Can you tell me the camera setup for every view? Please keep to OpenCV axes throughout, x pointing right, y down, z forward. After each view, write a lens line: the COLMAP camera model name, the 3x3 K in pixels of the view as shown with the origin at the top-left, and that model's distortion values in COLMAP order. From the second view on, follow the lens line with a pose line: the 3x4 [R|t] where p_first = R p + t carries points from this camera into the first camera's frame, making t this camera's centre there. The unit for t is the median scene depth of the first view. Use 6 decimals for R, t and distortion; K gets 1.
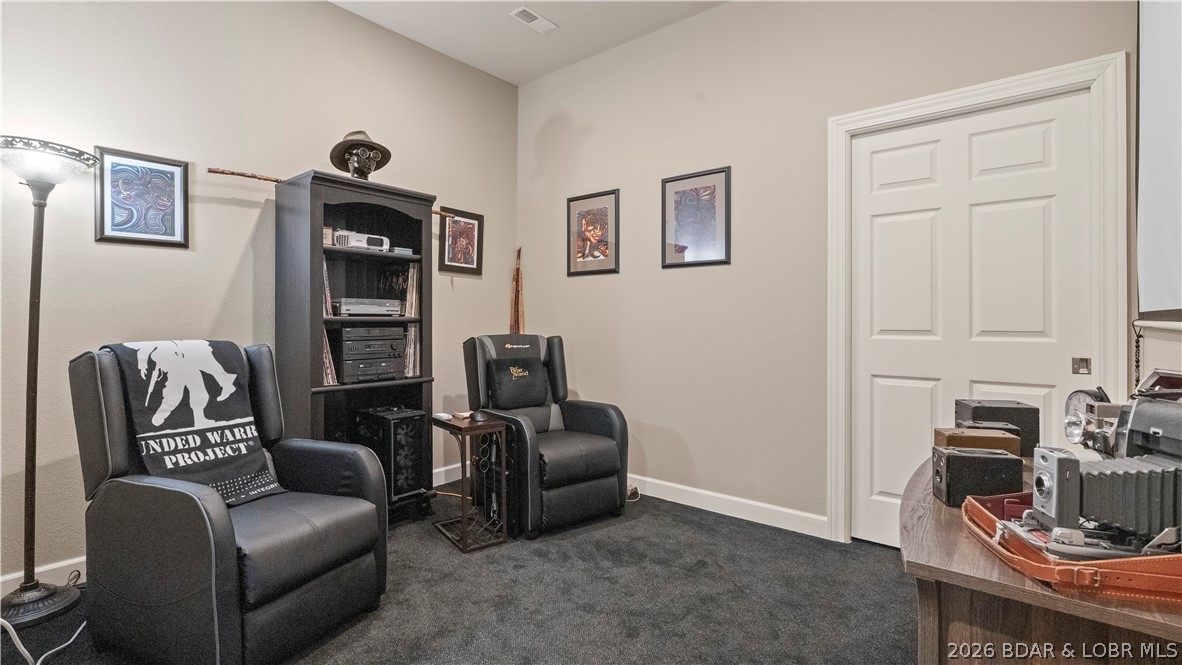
lens RADIAL K [[531.3, 0, 591.8], [0, 531.3, 324.8], [0, 0, 1]] dist [-0.013001, 0.005465]
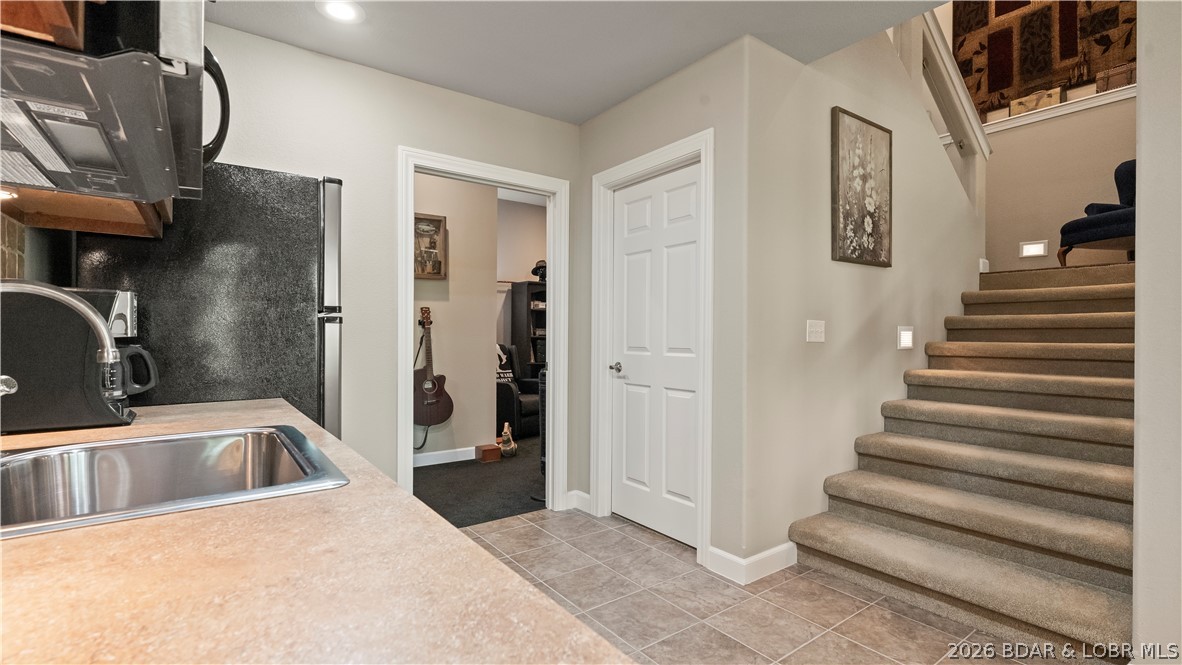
lens RADIAL K [[531.3, 0, 592.1], [0, 531.3, 338.4], [0, 0, 1]] dist [-0.013001, 0.005465]
pose [[0.969075, 0.006693, -0.246676, 0.510521], [-0.009146, 0.999919, -0.008799, 0.019612], [0.246597, 0.010783, 0.969058, -1.726484]]
